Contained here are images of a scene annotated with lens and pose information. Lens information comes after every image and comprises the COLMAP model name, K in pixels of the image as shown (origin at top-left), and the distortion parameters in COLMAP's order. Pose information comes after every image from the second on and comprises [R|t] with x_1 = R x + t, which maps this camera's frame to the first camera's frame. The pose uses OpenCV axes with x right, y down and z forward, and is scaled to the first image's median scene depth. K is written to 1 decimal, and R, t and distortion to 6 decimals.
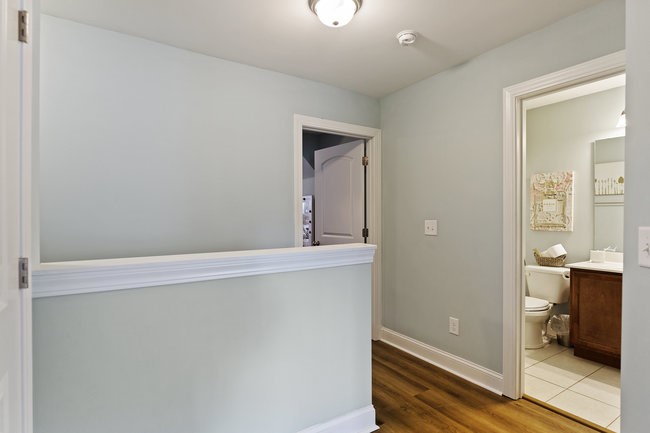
lens RADIAL K [[347.1, 0, 327.5], [0, 347.1, 221.9], [0, 0, 1]] dist [-0.005643, -0.000221]
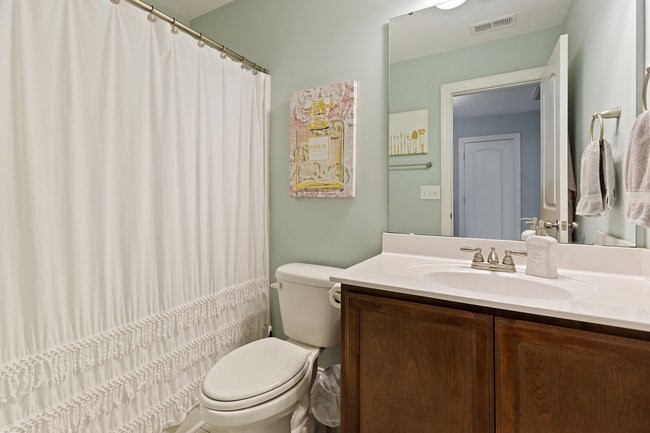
lens RADIAL K [[293.9, 0, 324.6], [0, 293.9, 210.8], [0, 0, 1]] dist [0.003519, 0.000149]
pose [[0.895871, -0.011739, 0.444159, 0.467002], [0.005524, 0.999868, 0.015283, 0.040769], [-0.444280, -0.011238, 0.895818, 0.618241]]
